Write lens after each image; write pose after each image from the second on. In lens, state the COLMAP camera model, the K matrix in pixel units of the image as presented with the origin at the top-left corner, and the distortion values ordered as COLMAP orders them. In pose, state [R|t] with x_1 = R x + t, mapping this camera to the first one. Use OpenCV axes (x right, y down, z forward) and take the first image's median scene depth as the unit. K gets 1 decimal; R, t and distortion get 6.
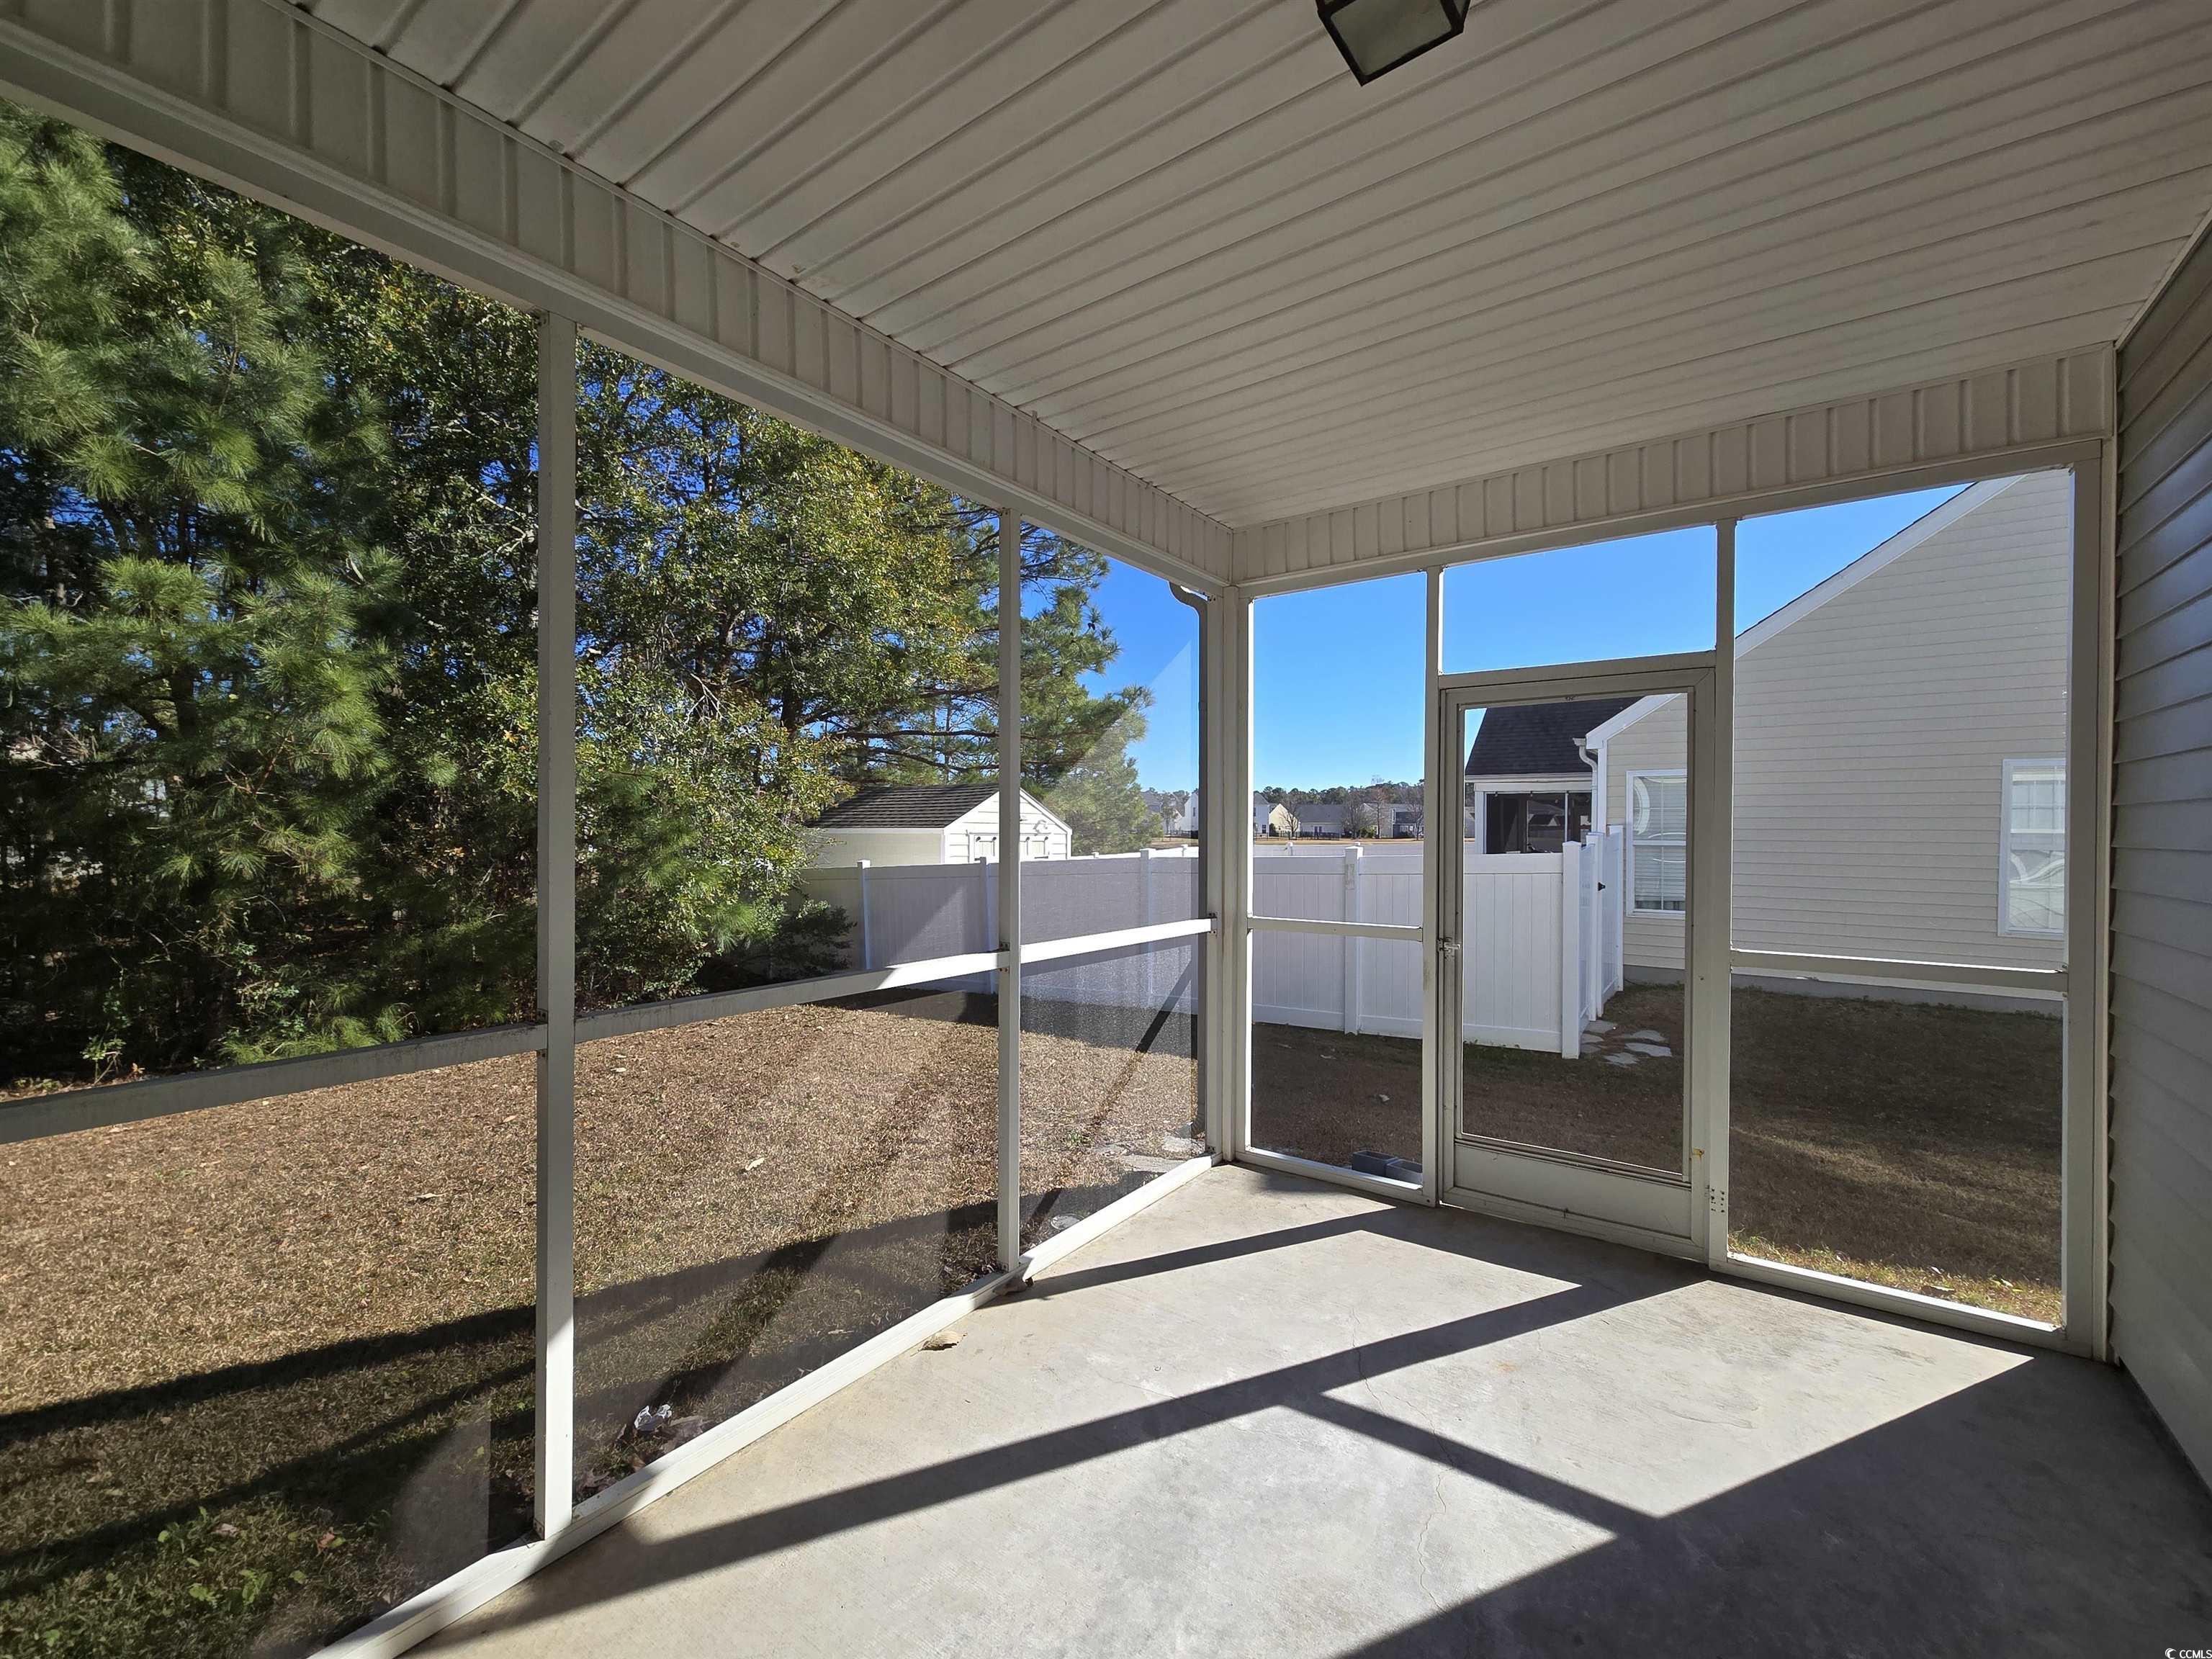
lens RADIAL K [[904.7, 0, 1112.8], [0, 904.7, 833.8], [0, 0, 1]] dist [-0.000418, -0.000130]
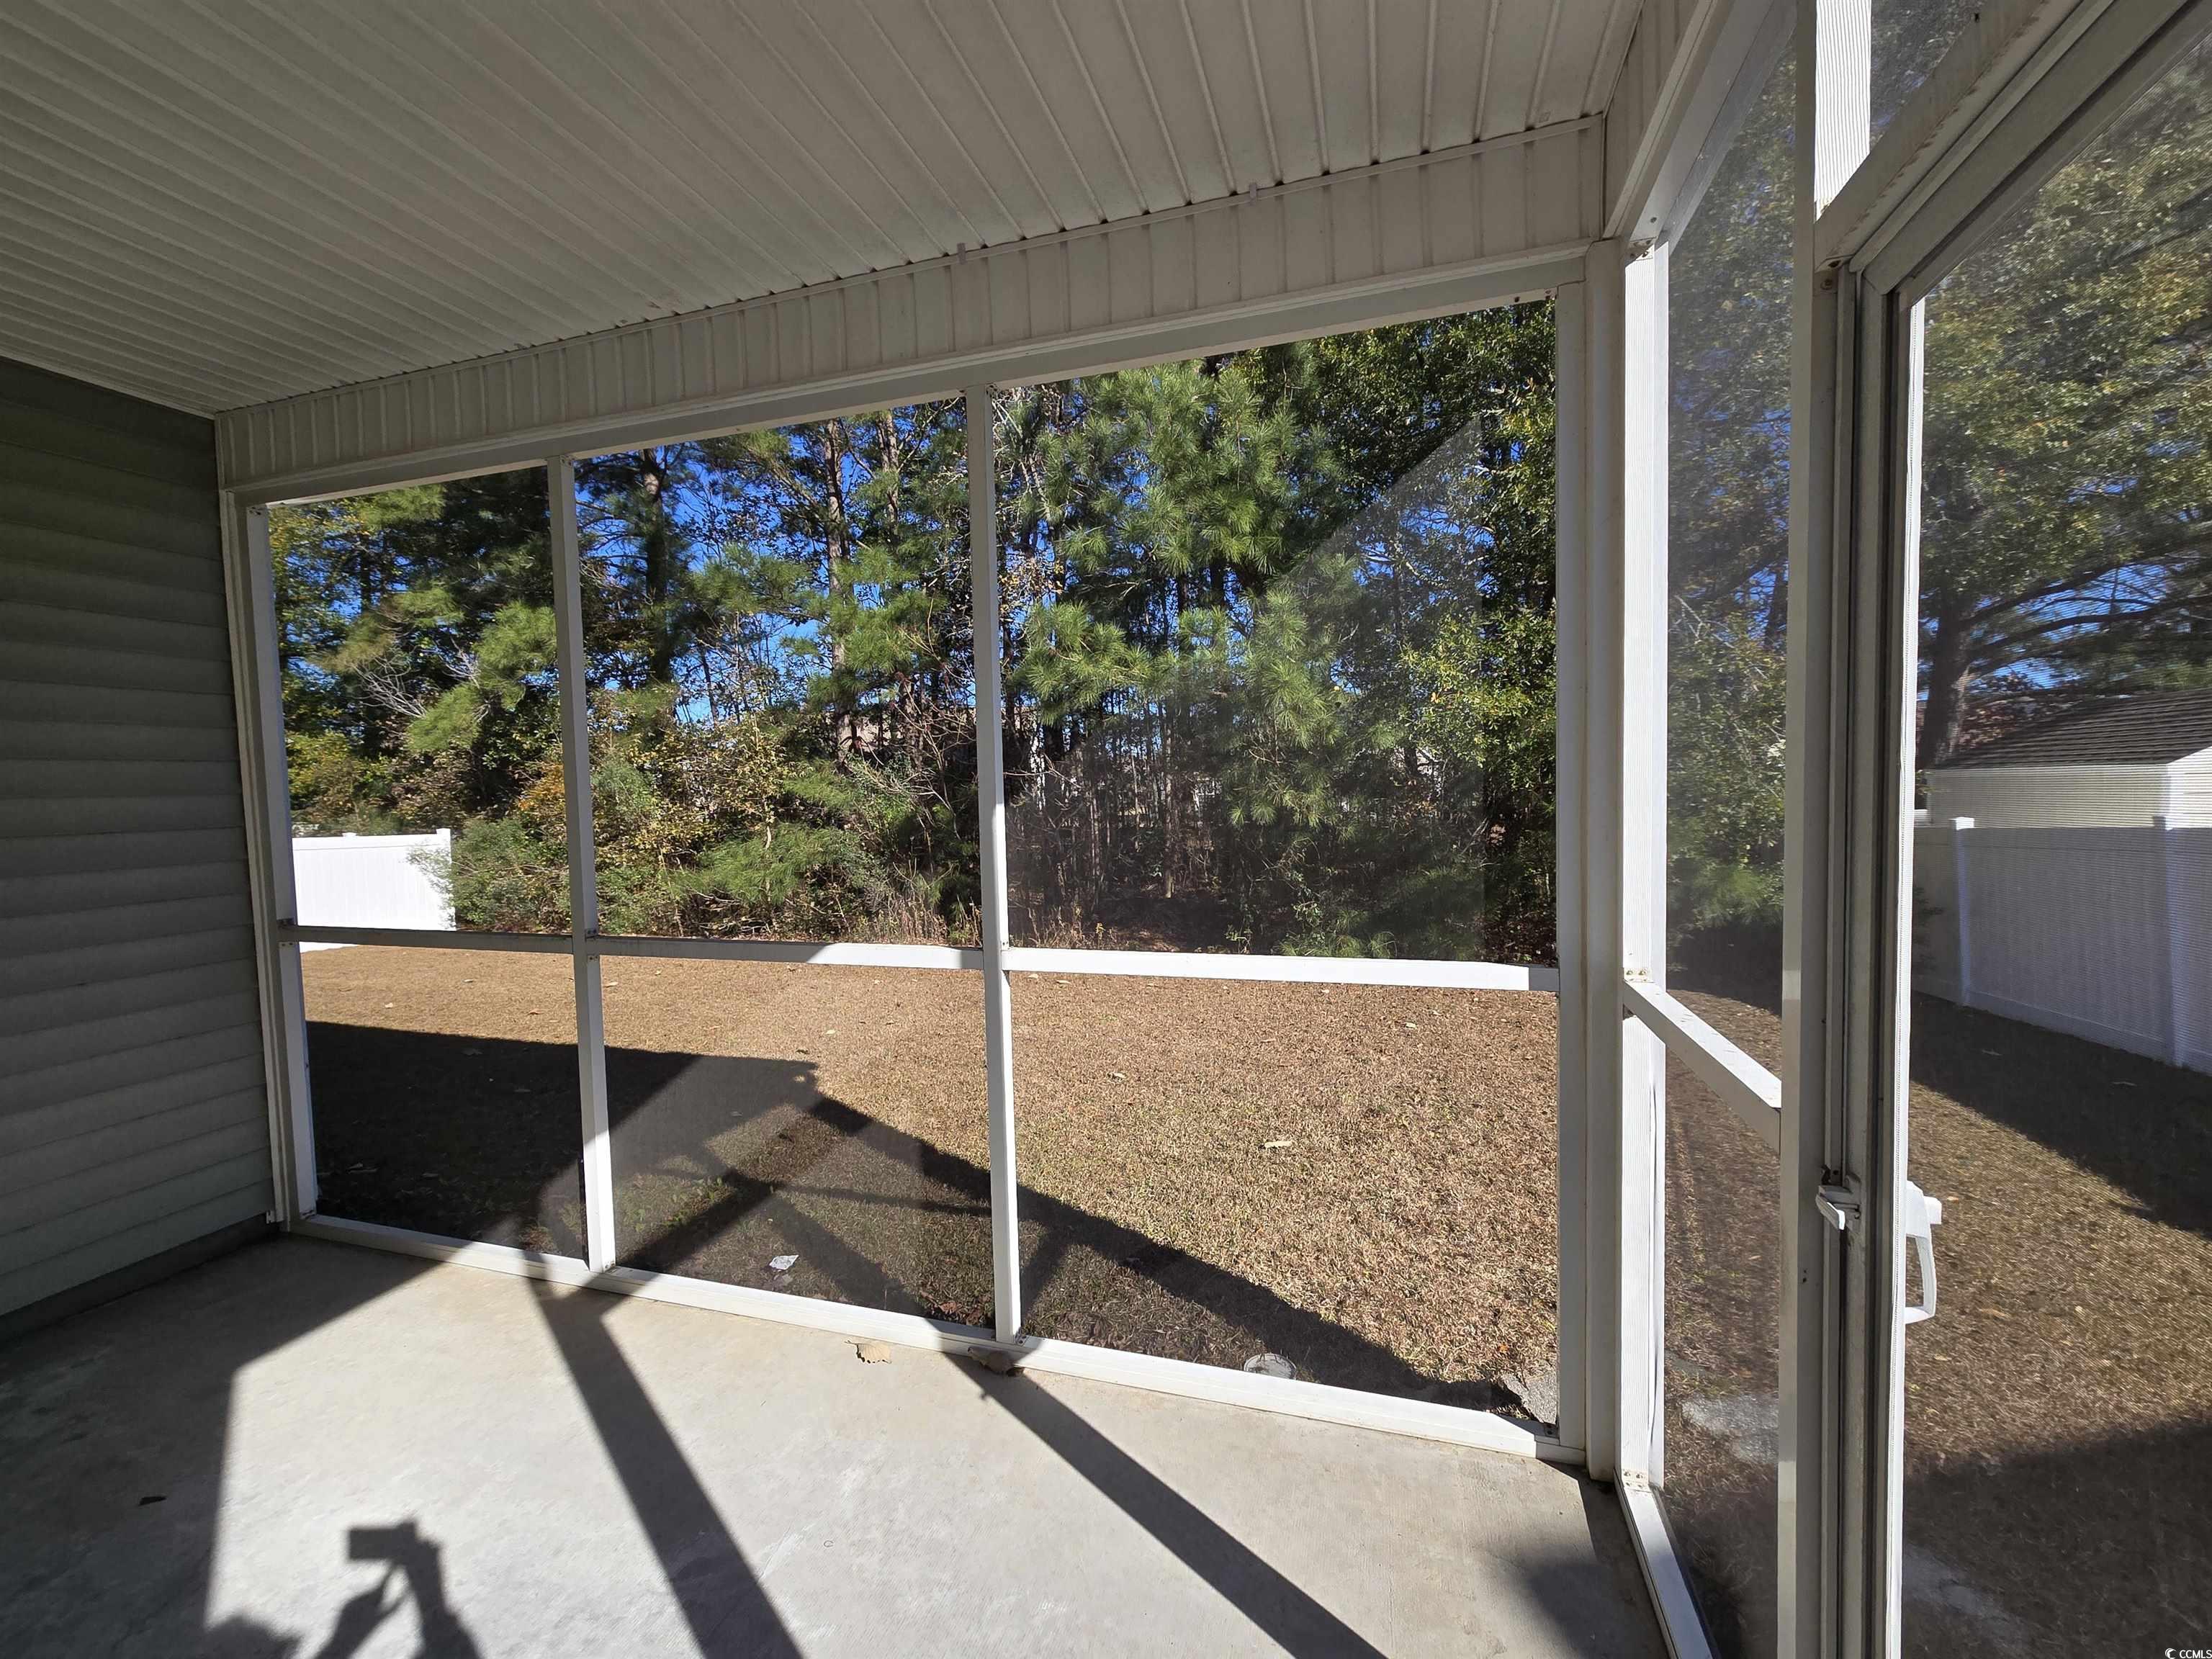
lens RADIAL K [[904.7, 0, 1111.0], [0, 904.7, 835.3], [0, 0, 1]] dist [-0.000418, -0.000130]
pose [[0.319833, 0.034804, -0.946834, 0.288275], [0.022212, 0.998775, 0.044216, -0.001748], [0.947213, -0.035173, 0.318669, 0.366456]]
